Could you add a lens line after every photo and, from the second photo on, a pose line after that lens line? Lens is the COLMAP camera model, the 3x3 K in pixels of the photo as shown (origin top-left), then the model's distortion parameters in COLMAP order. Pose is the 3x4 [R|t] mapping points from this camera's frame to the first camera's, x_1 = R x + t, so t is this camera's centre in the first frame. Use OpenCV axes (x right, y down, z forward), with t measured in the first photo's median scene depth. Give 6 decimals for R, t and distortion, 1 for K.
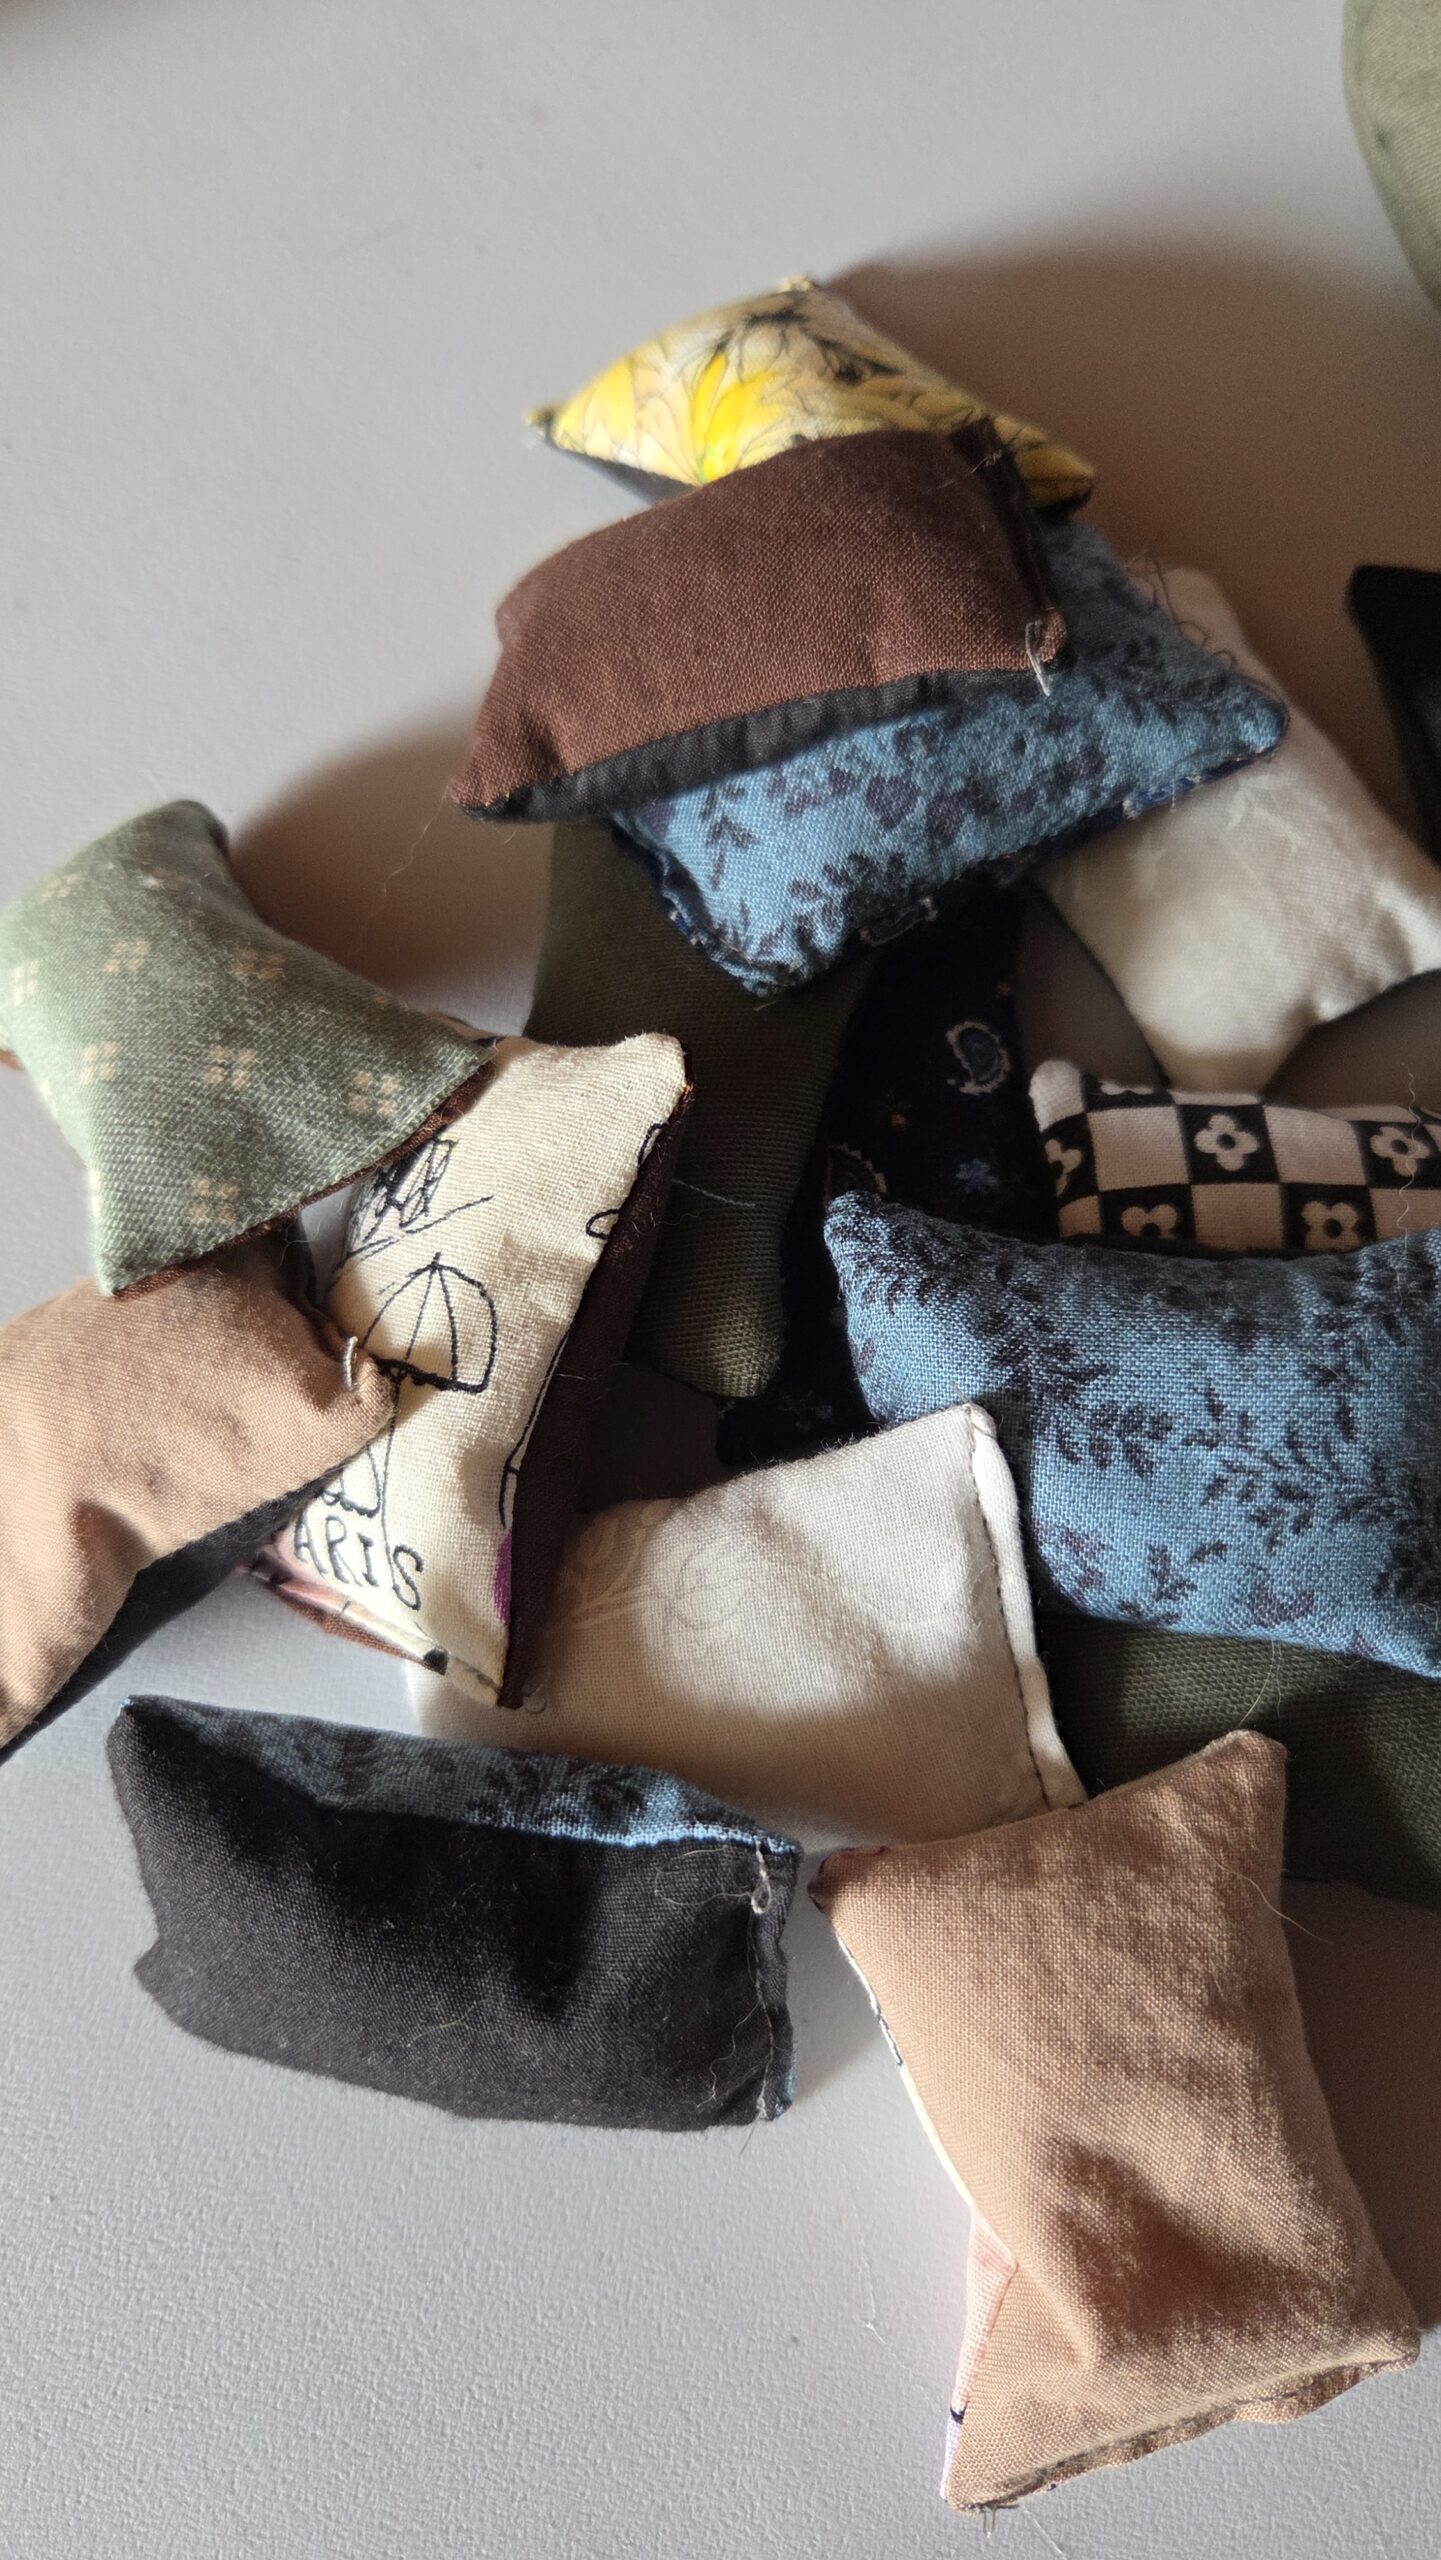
lens RADIAL K [[2003.9, 0, 713.0], [0, 2003.9, 1218.0], [0, 0, 1]] dist [0.004803, -0.004533]
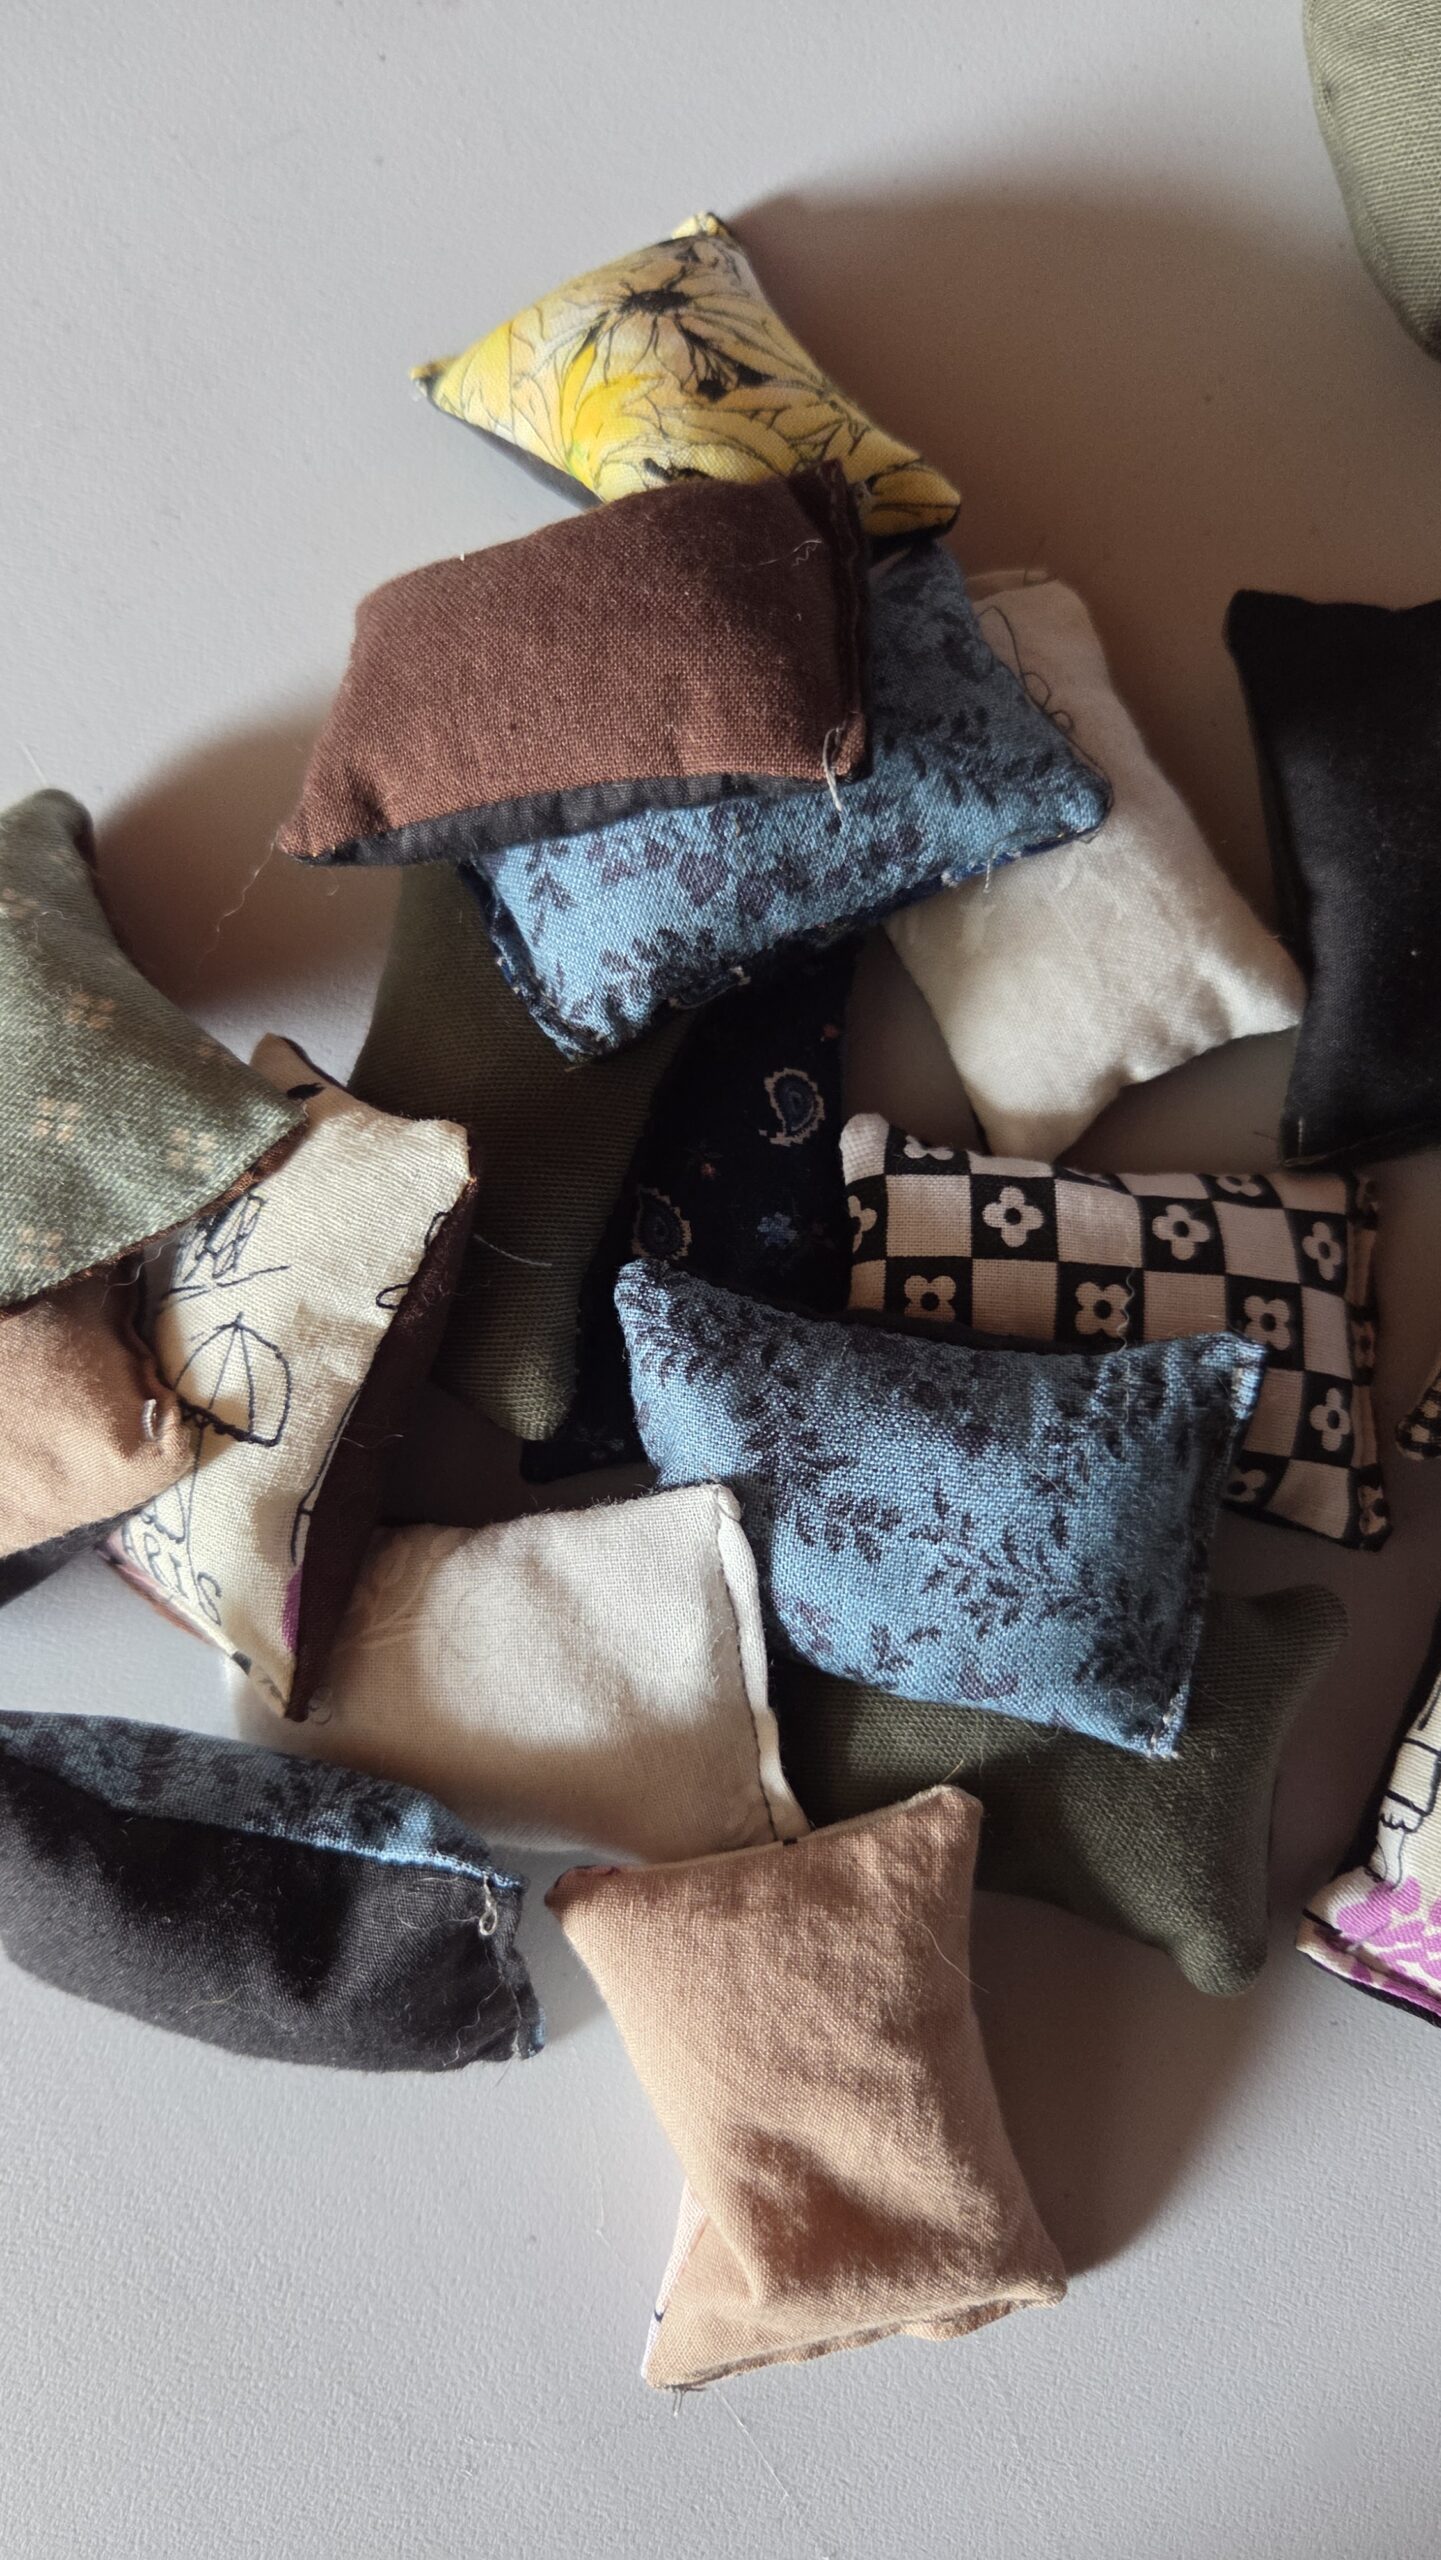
lens RADIAL K [[2007.6, 0, 693.3], [0, 2007.6, 1267.8], [0, 0, 1]] dist [0.014323, -0.003010]
pose [[0.997519, 0.057994, -0.039915, 0.145915], [-0.049571, 0.981159, 0.186734, -0.217844], [0.049993, -0.184292, 0.981599, -0.044916]]
